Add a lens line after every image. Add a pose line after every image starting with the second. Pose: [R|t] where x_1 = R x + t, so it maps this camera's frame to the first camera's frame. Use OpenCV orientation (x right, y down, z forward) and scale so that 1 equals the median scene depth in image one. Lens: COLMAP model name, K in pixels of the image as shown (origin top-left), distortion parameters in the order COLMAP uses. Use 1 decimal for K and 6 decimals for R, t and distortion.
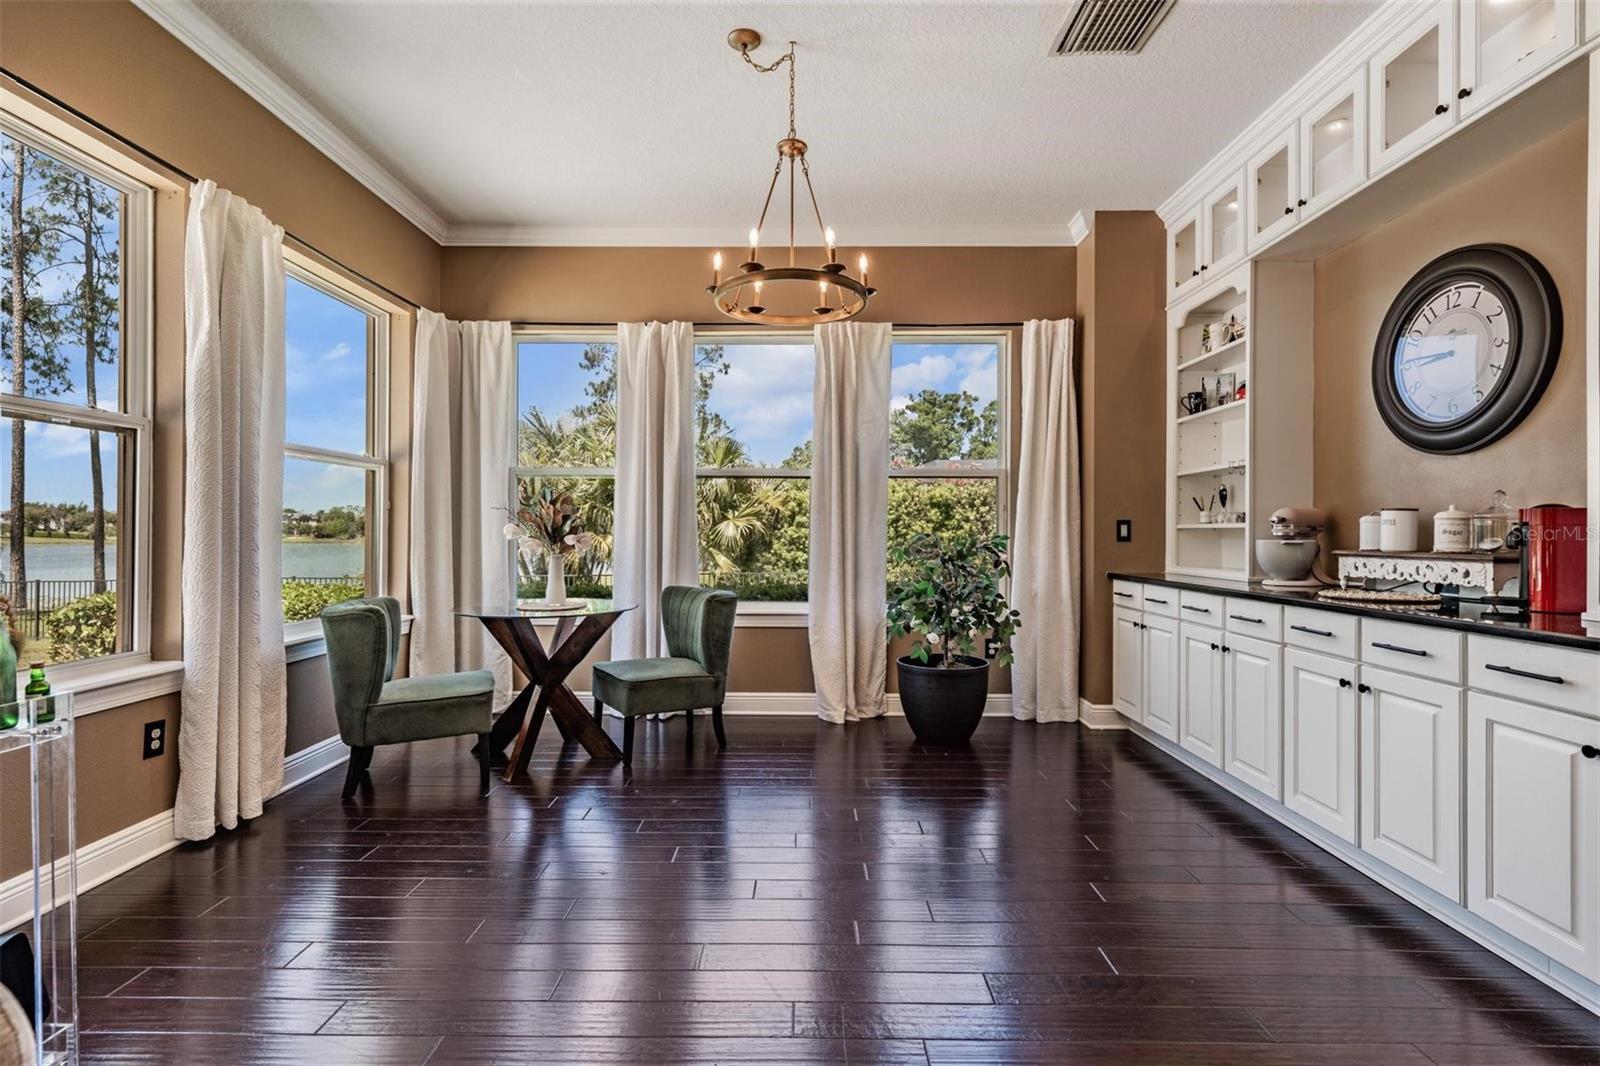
lens RADIAL K [[766.2, 0, 802.4], [0, 766.2, 534.1], [0, 0, 1]] dist [-0.000794, 0.001979]
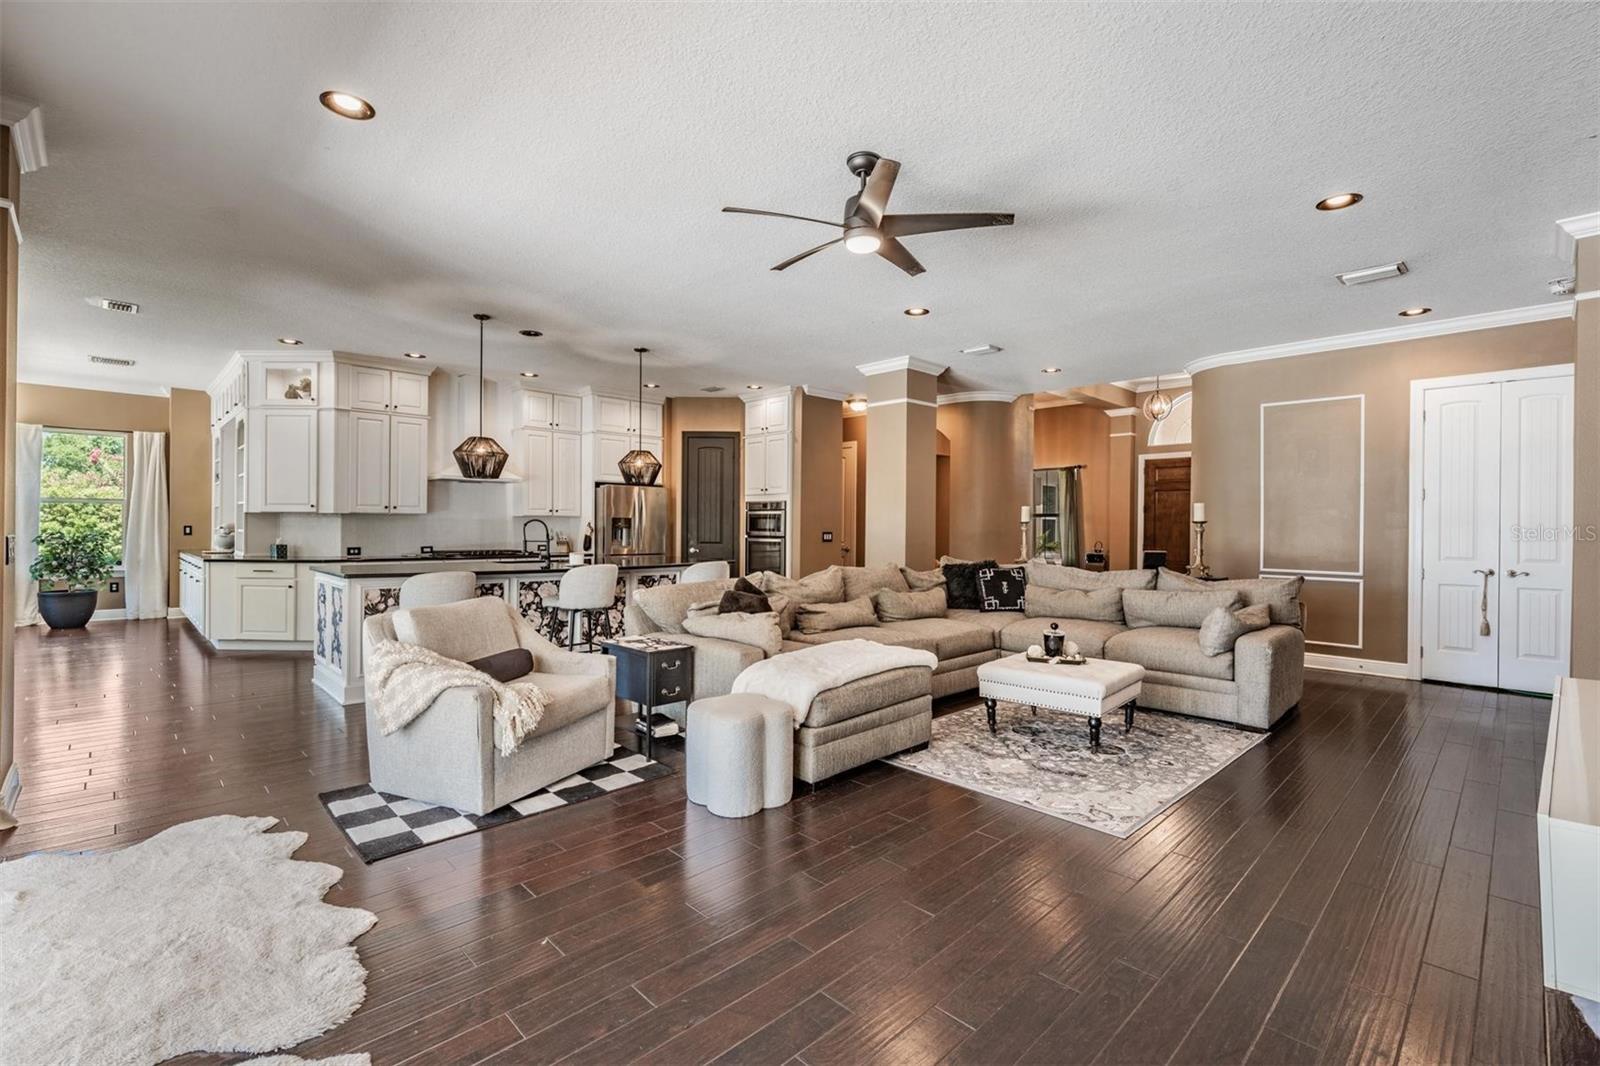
lens RADIAL K [[713.5, 0, 798.7], [0, 713.5, 527.1], [0, 0, 1]] dist [0.000398, 0.000409]
pose [[0.715192, 0.004636, 0.698913, 0.229597], [-0.008222, 0.999965, 0.001780, -0.031897], [-0.698880, -0.007020, 0.715204, -1.718307]]
